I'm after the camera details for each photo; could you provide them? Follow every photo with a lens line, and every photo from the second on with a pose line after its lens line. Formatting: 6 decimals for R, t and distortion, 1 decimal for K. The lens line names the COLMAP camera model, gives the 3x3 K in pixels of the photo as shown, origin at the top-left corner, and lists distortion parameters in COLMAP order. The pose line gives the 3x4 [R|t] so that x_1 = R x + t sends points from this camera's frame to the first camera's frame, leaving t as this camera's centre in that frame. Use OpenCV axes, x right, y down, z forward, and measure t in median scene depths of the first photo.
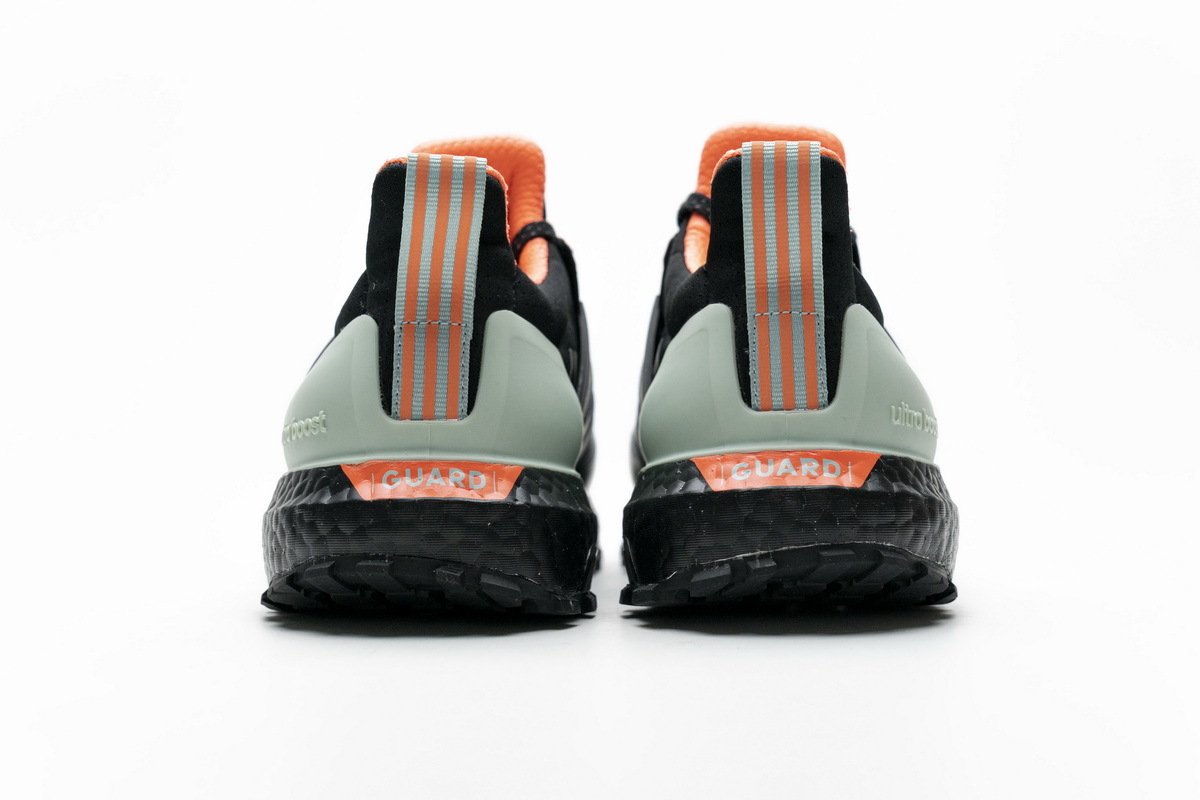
lens RADIAL K [[2441.7, 0, 597.9], [0, 2441.7, 449.1], [0, 0, 1]] dist [0.198487, 0.097652]
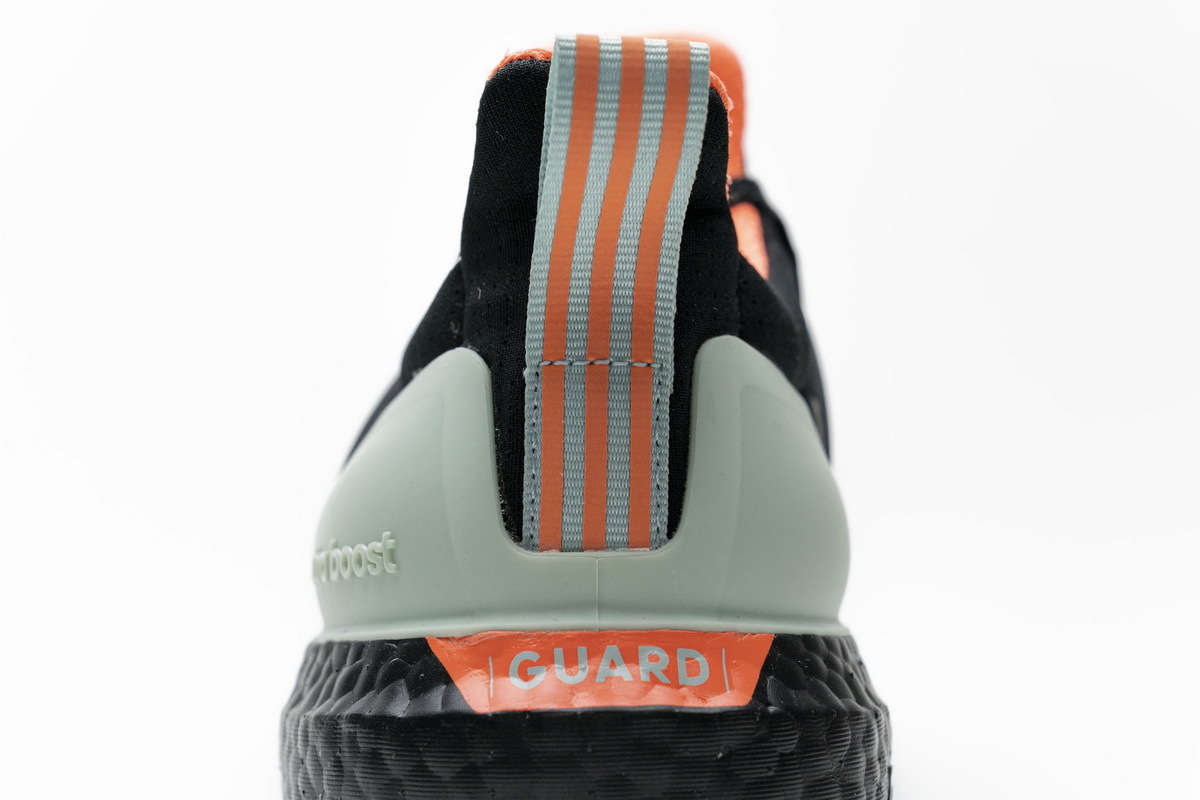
lens RADIAL K [[2327.8, 0, 600.0], [0, 2327.8, 400.0], [0, 0, 1]] dist [-0.008853, 0.158115]
pose [[0.999865, -0.015632, 0.005123, -0.069914], [0.015671, 0.999847, -0.007834, -0.039875], [-0.005000, 0.007914, 0.999956, 0.503391]]
